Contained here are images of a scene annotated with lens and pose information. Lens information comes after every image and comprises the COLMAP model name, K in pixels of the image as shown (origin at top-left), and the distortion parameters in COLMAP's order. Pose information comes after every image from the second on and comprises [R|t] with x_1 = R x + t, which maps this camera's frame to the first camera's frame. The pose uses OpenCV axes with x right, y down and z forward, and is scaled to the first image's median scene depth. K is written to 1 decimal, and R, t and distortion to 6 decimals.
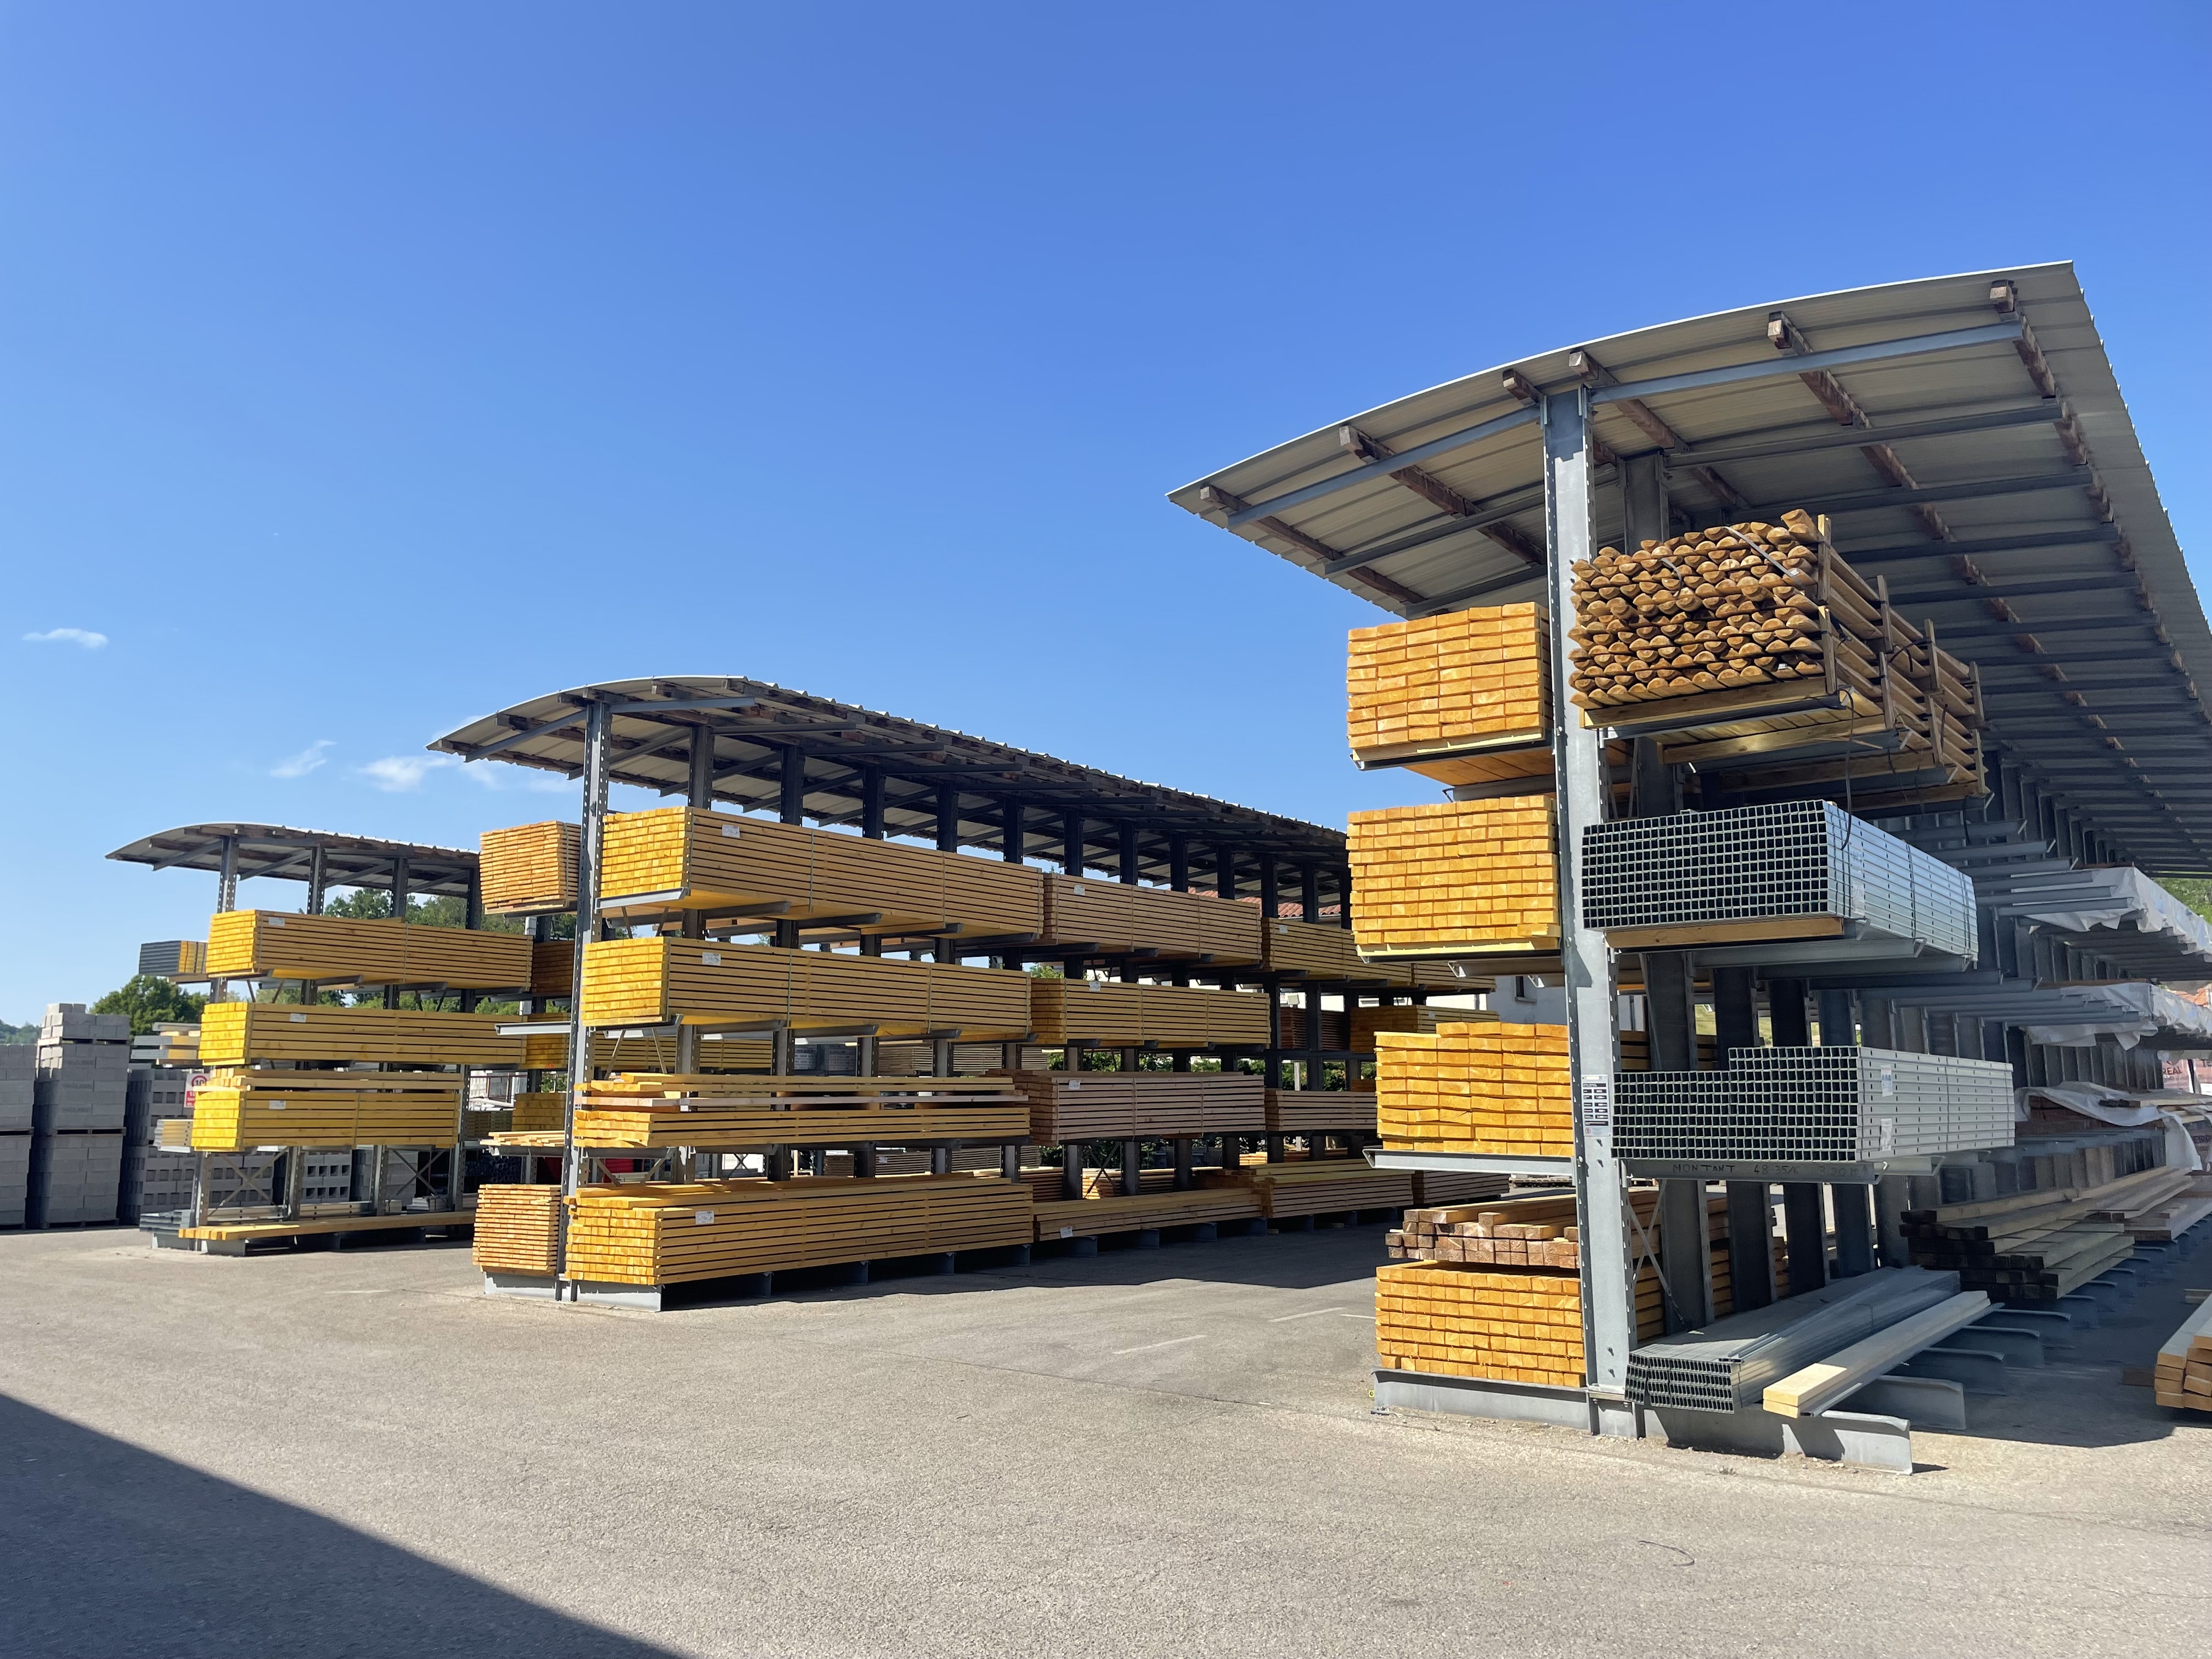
lens RADIAL K [[1692.8, 0, 1106.0], [0, 1692.8, 829.5], [0, 0, 1]] dist [0.100902, -0.151390]
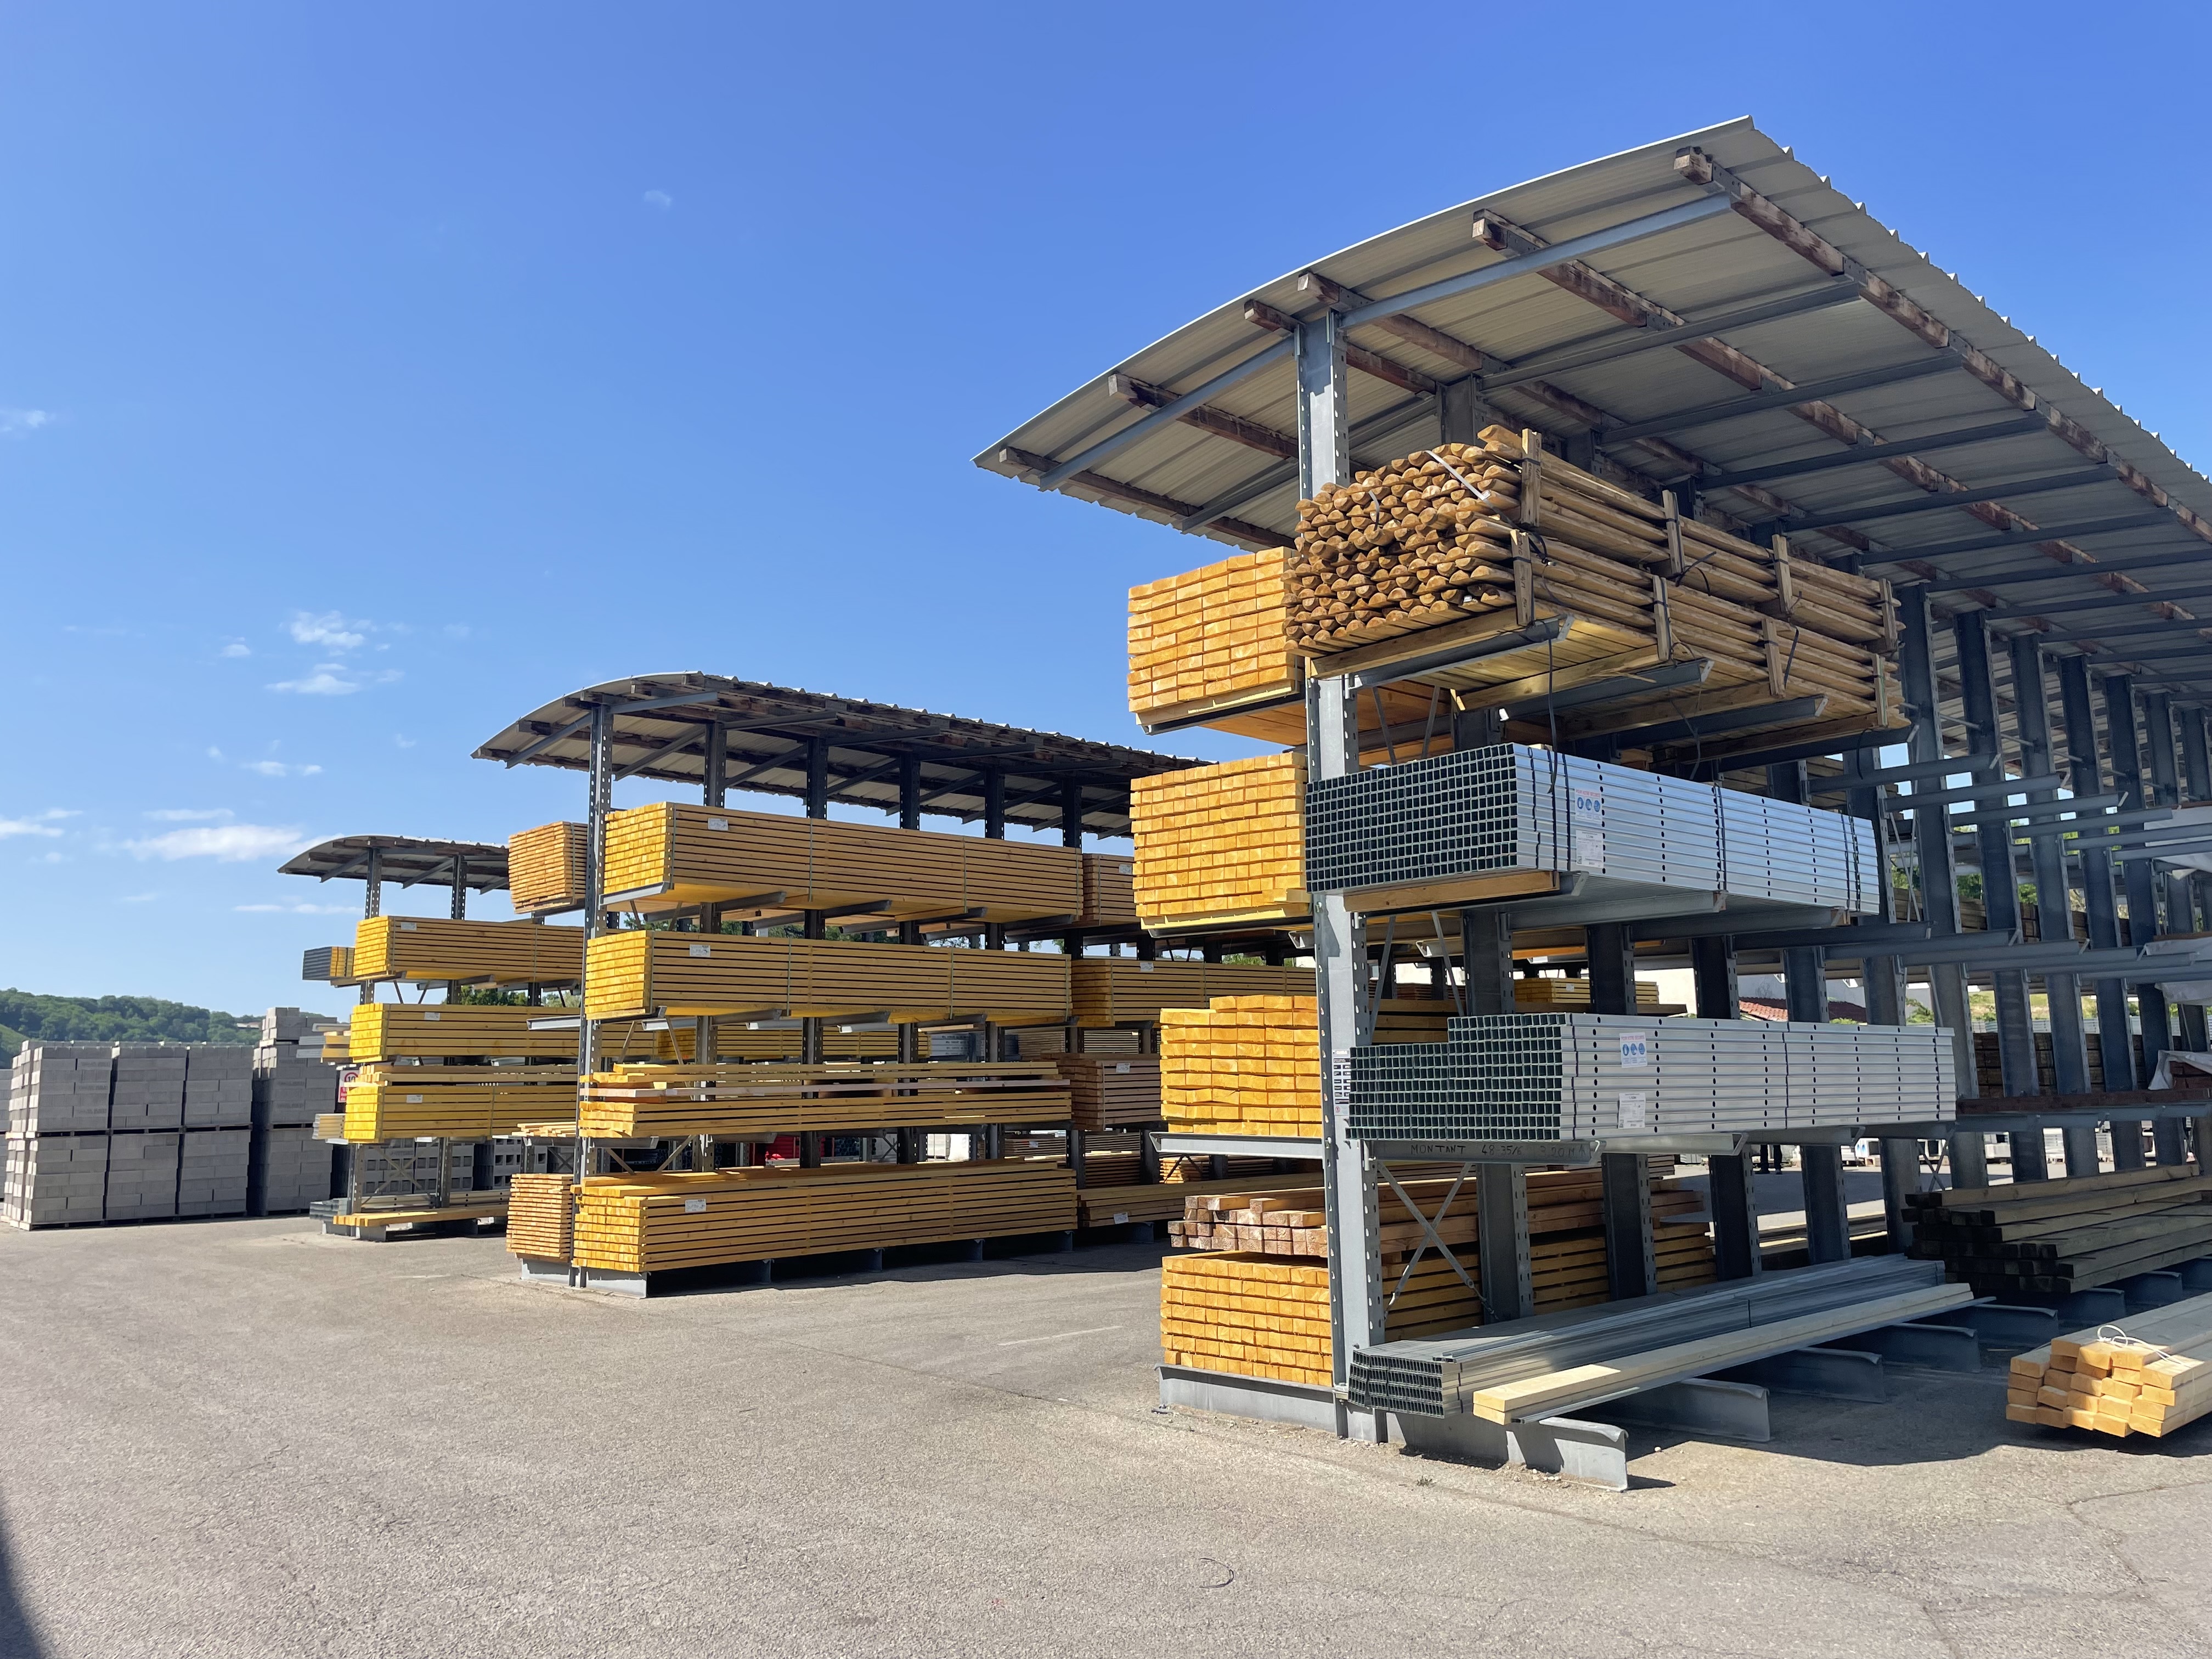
lens RADIAL K [[1692.6, 0, 1147.7], [0, 1692.6, 813.4], [0, 0, 1]] dist [0.130002, -0.233772]
pose [[0.984742, -0.041564, -0.168985, 0.311839], [0.041745, 0.999125, -0.002483, 0.011742], [0.168940, -0.004609, 0.985616, 0.062678]]
